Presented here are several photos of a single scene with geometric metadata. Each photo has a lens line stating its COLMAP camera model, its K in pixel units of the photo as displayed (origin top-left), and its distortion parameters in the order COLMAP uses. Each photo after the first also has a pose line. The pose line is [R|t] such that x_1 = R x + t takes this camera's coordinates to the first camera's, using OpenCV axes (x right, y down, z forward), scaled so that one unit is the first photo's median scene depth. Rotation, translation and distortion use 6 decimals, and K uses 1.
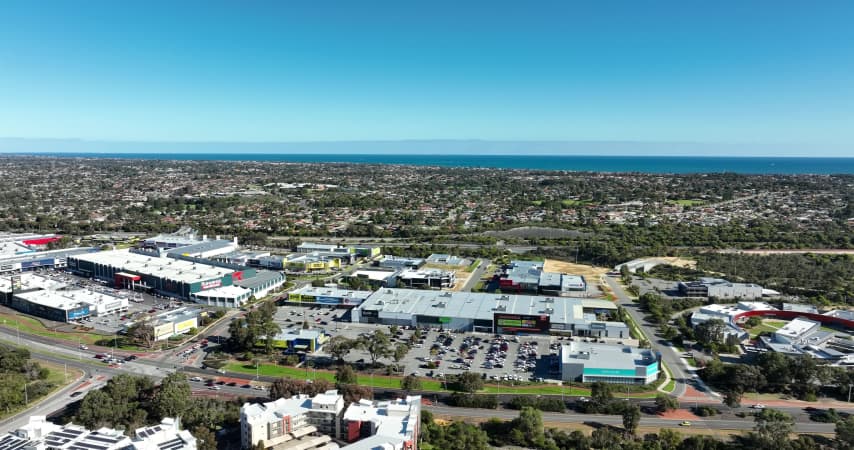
lens RADIAL K [[603.0, 0, 429.7], [0, 603.0, 225.8], [0, 0, 1]] dist [-0.005575, 0.017677]
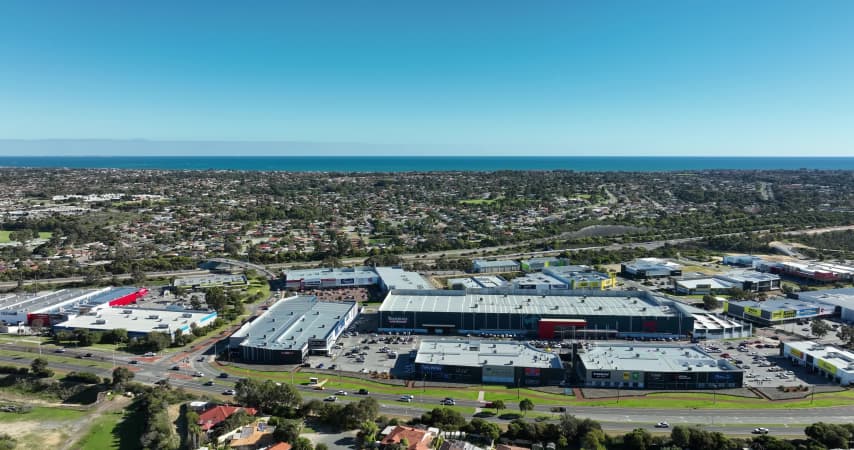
lens RADIAL K [[603.0, 0, 425.8], [0, 603.0, 226.2], [0, 0, 1]] dist [-0.005575, 0.017677]
pose [[0.860065, -0.068973, 0.505500, -1.039066], [0.068802, 0.997449, 0.019036, -0.062928], [-0.505524, 0.018407, 0.862616, 0.442765]]
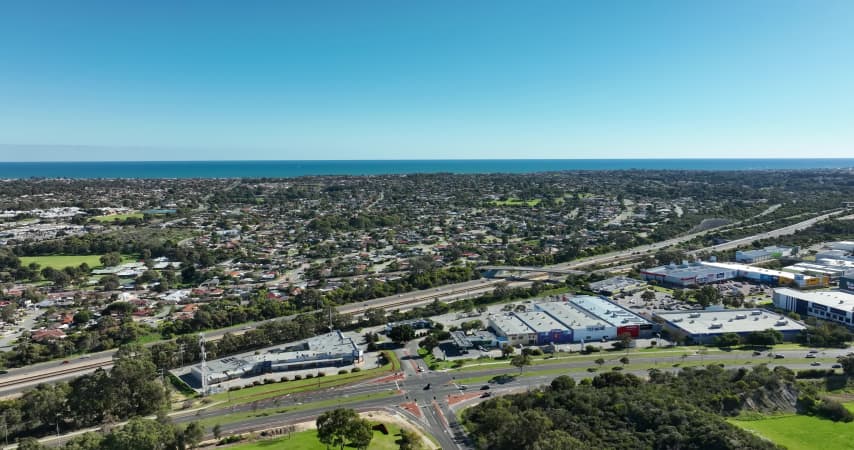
lens RADIAL K [[603.0, 0, 426.1], [0, 603.0, 223.7], [0, 0, 1]] dist [-0.005575, 0.017677]
pose [[0.646028, -0.096292, 0.757216, -1.854527], [0.104164, 0.993852, 0.037516, -0.154867], [-0.756173, 0.054638, 0.652086, 1.119826]]
